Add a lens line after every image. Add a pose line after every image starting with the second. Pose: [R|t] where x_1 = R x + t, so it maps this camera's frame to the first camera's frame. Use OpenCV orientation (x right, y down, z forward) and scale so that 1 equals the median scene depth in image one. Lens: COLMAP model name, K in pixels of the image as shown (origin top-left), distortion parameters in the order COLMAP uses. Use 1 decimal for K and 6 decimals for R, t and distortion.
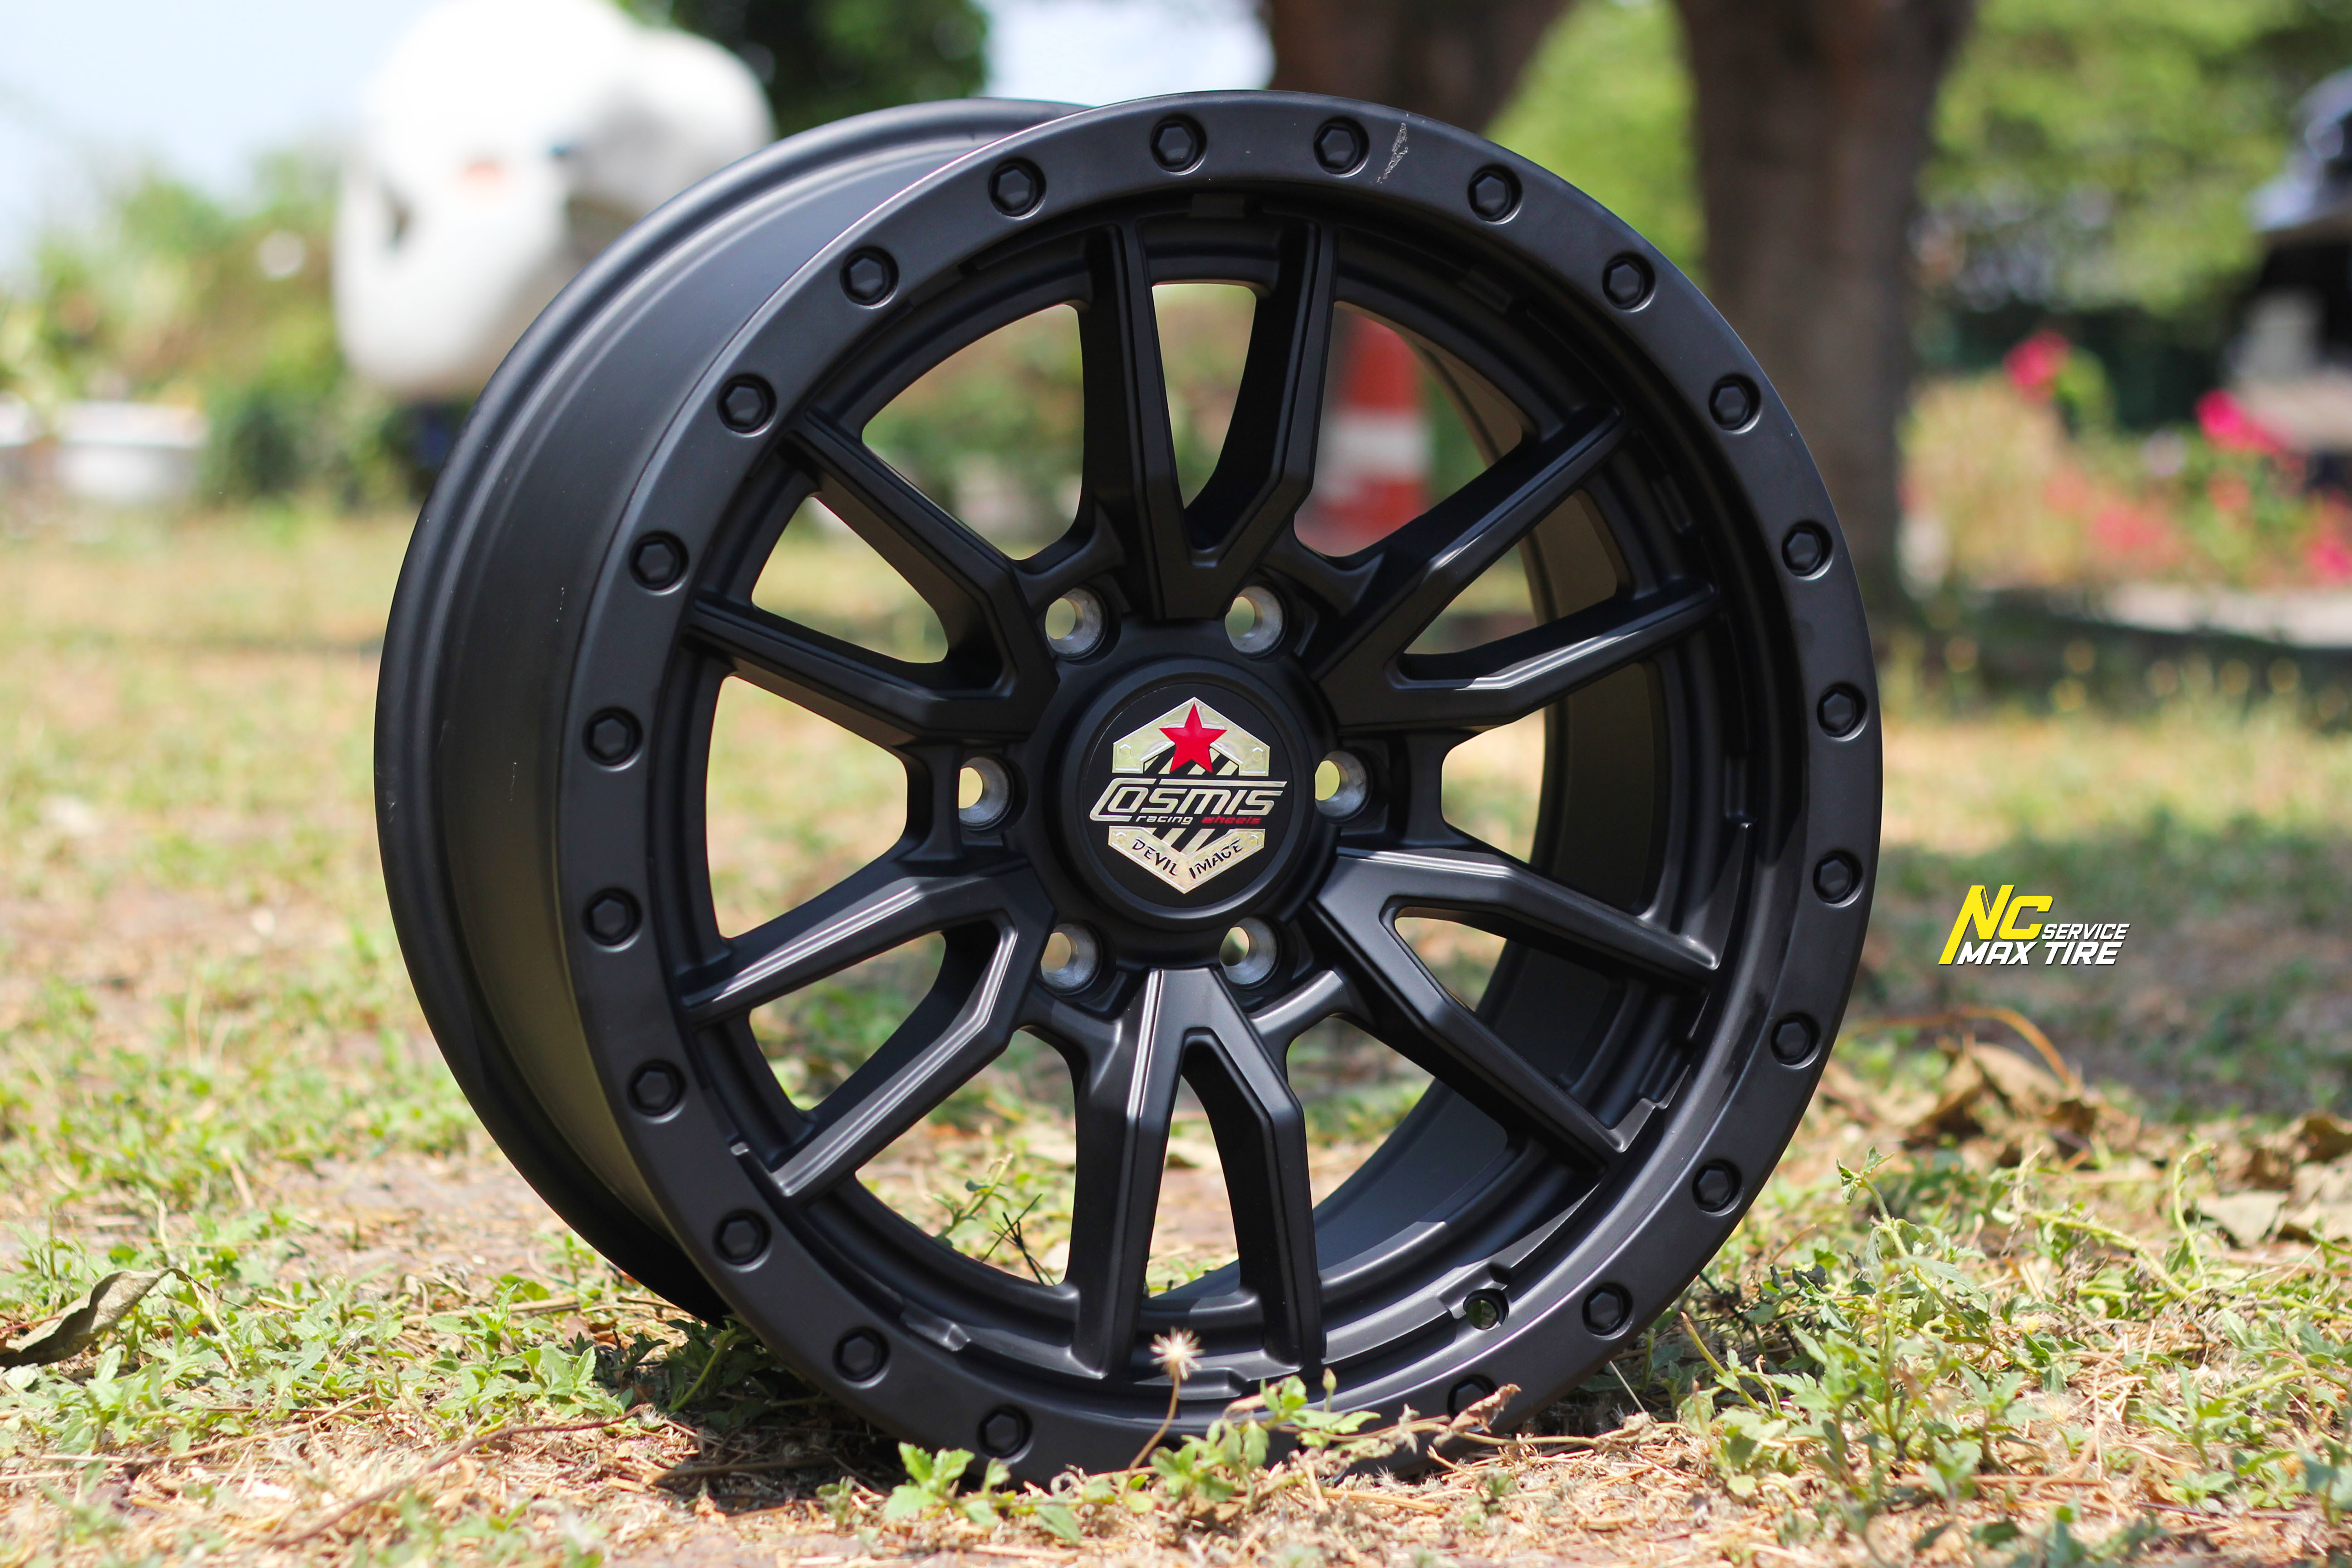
lens RADIAL K [[6107.9, 0, 1134.6], [0, 6107.9, 850.1], [0, 0, 1]] dist [-0.062542, 0.000000]
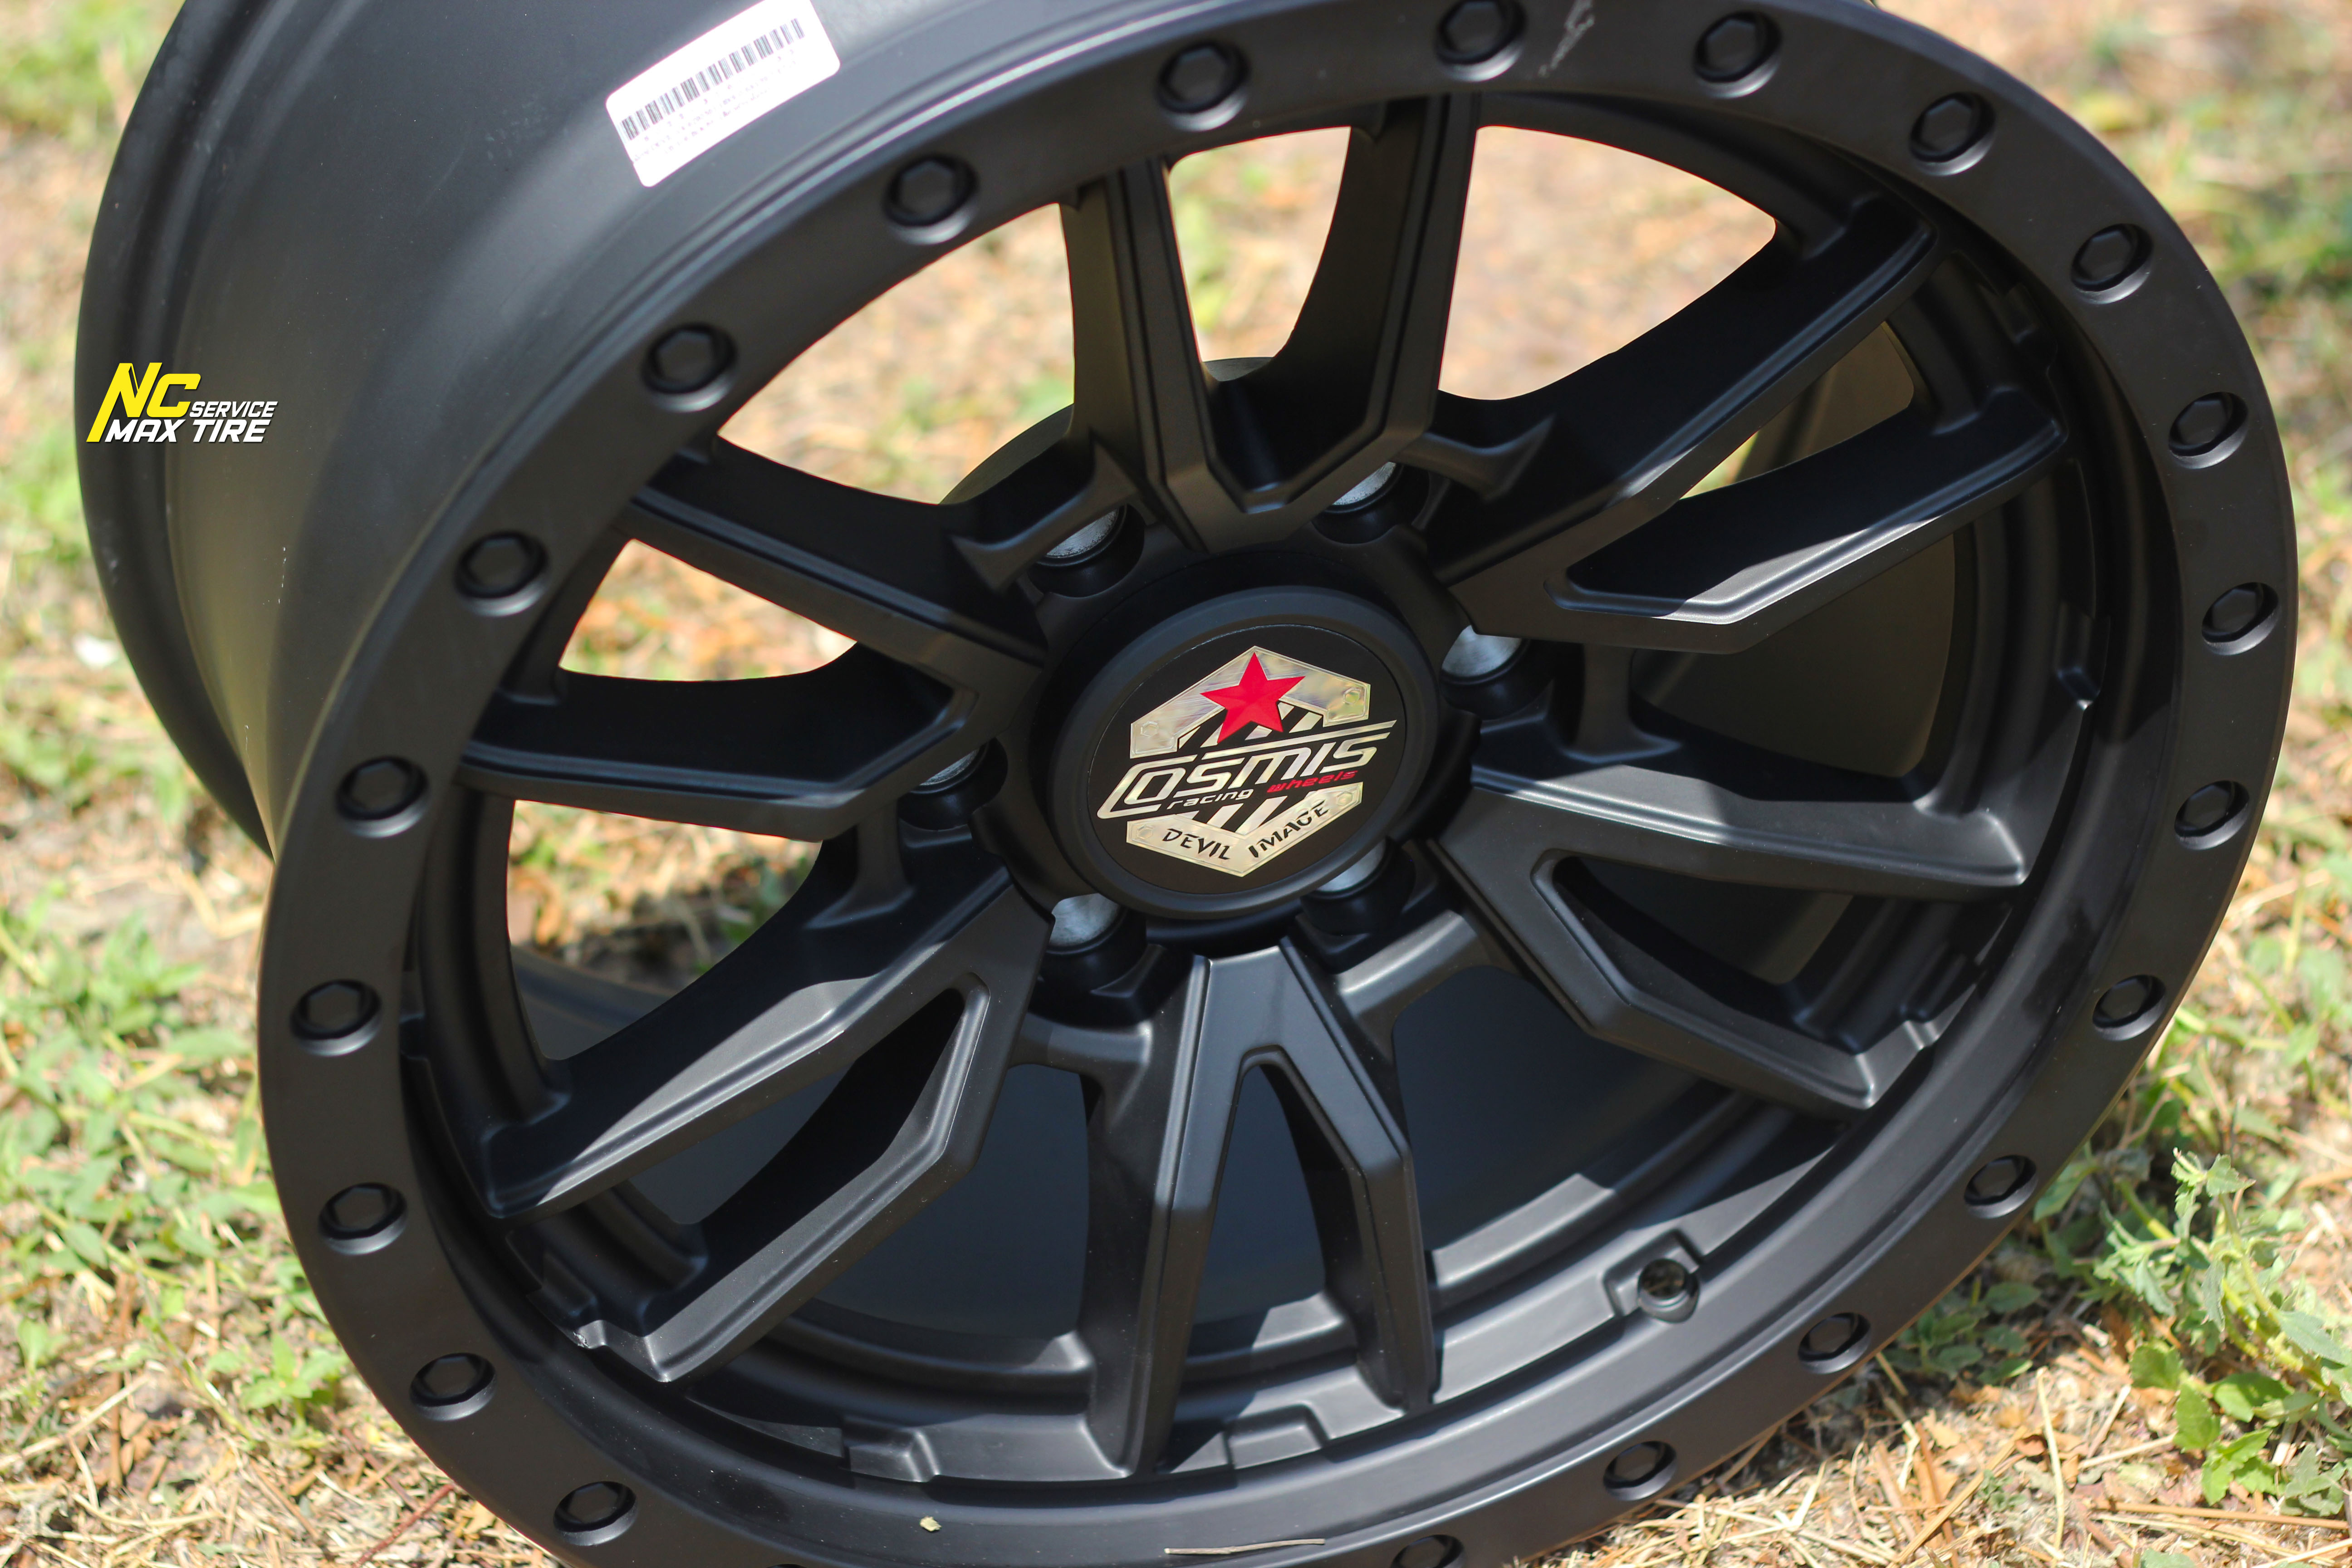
lens RADIAL K [[5637.7, 0, 1177.4], [0, 5637.7, 787.5], [0, 0, 1]] dist [-0.103234, 0.000000]
pose [[0.998176, 0.024896, -0.054991, 0.035394], [0.009481, 0.835021, 0.550136, -0.348376], [0.059615, -0.549655, 0.833262, 0.482054]]
